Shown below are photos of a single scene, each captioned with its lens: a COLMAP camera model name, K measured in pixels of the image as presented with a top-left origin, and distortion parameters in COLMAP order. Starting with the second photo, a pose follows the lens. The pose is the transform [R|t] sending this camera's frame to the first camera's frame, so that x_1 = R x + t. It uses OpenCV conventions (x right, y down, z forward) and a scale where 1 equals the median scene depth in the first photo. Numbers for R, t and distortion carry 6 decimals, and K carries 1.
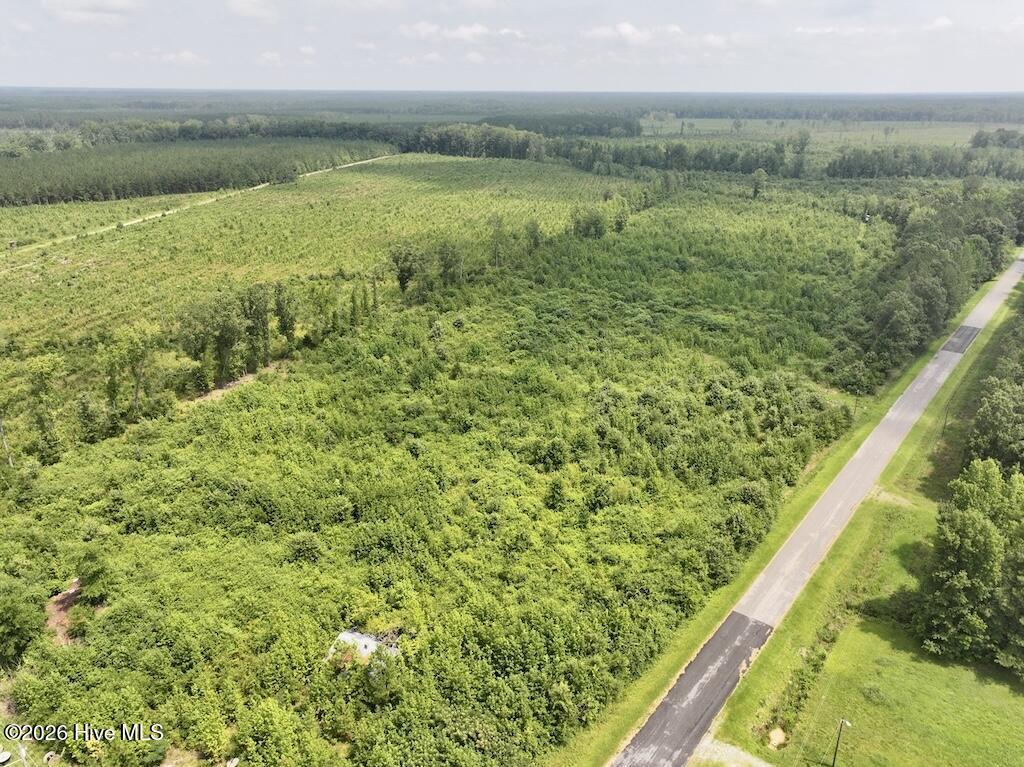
lens RADIAL K [[727.4, 0, 514.7], [0, 727.4, 378.3], [0, 0, 1]] dist [-0.007550, 0.029175]
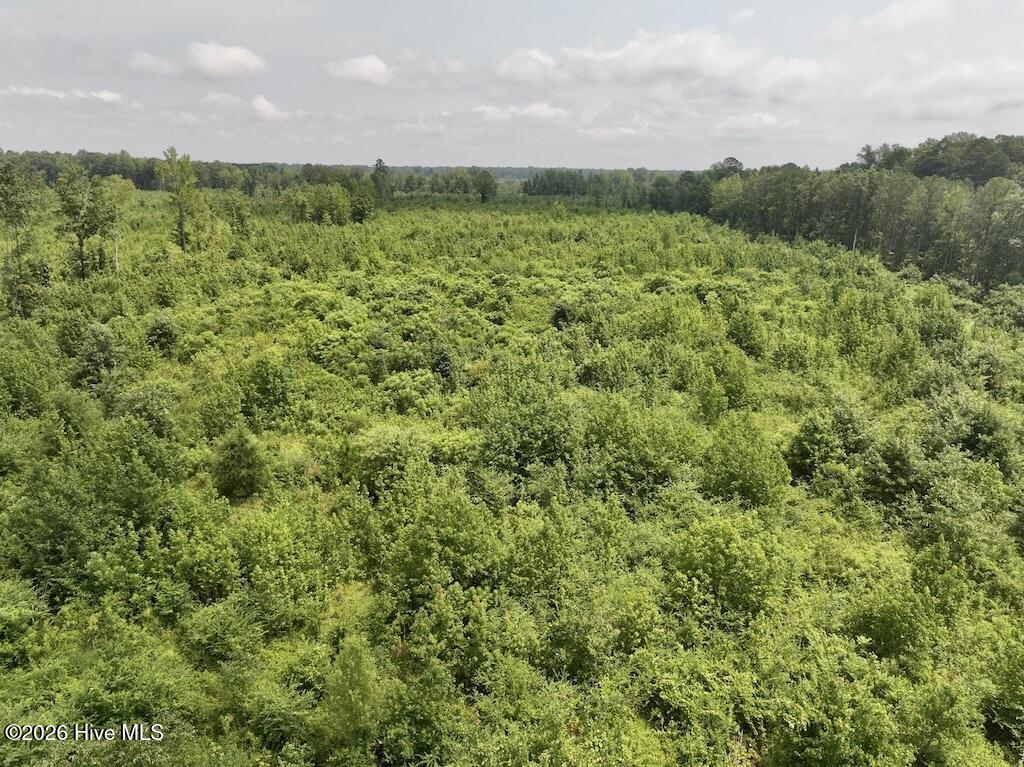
lens RADIAL K [[727.4, 0, 514.7], [0, 727.4, 378.3], [0, 0, 1]] dist [-0.007550, 0.029175]
pose [[0.879598, -0.122977, 0.459548, -0.024818], [0.166171, 0.984585, -0.054582, -0.002404], [-0.445751, 0.124374, 0.886474, 0.170089]]
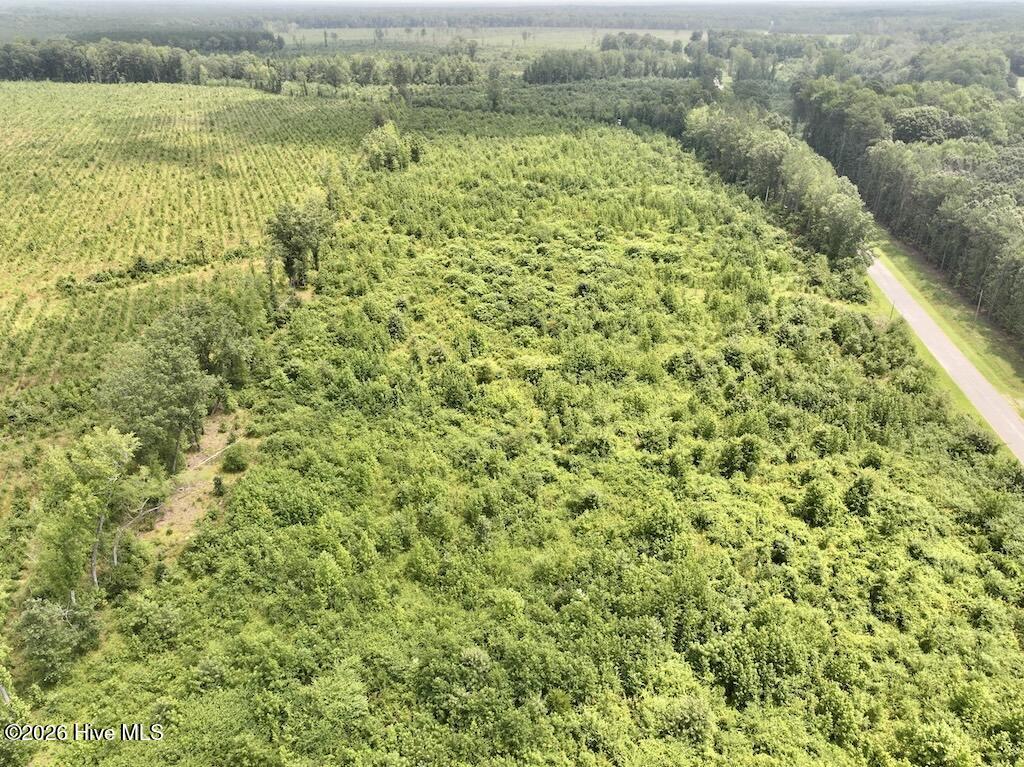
lens RADIAL K [[727.4, 0, 514.7], [0, 727.4, 378.3], [0, 0, 1]] dist [-0.007550, 0.029175]
pose [[0.869818, -0.232448, 0.435183, -0.089100], [0.185737, 0.971444, 0.147646, -0.025816], [-0.457076, -0.047595, 0.888153, 0.072741]]
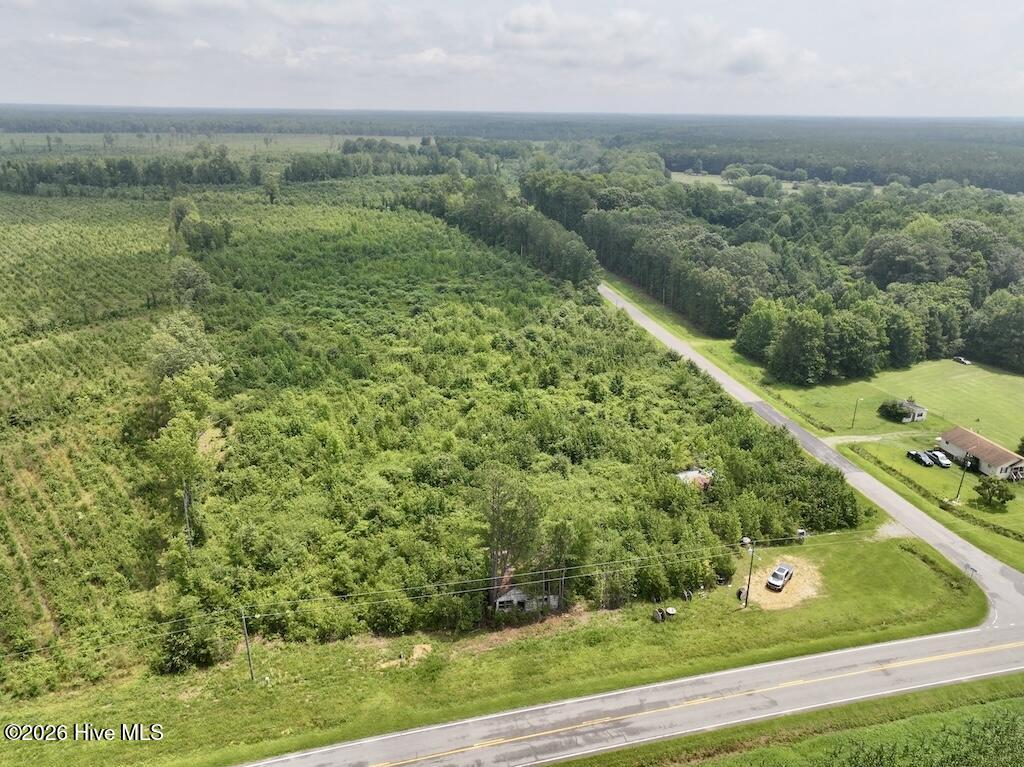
lens RADIAL K [[727.4, 0, 514.7], [0, 727.4, 378.3], [0, 0, 1]] dist [-0.007550, 0.029175]
pose [[0.644566, -0.260035, 0.718970, -0.170684], [0.271586, 0.956928, 0.102618, -0.008762], [-0.714686, 0.129118, 0.687424, 0.023075]]
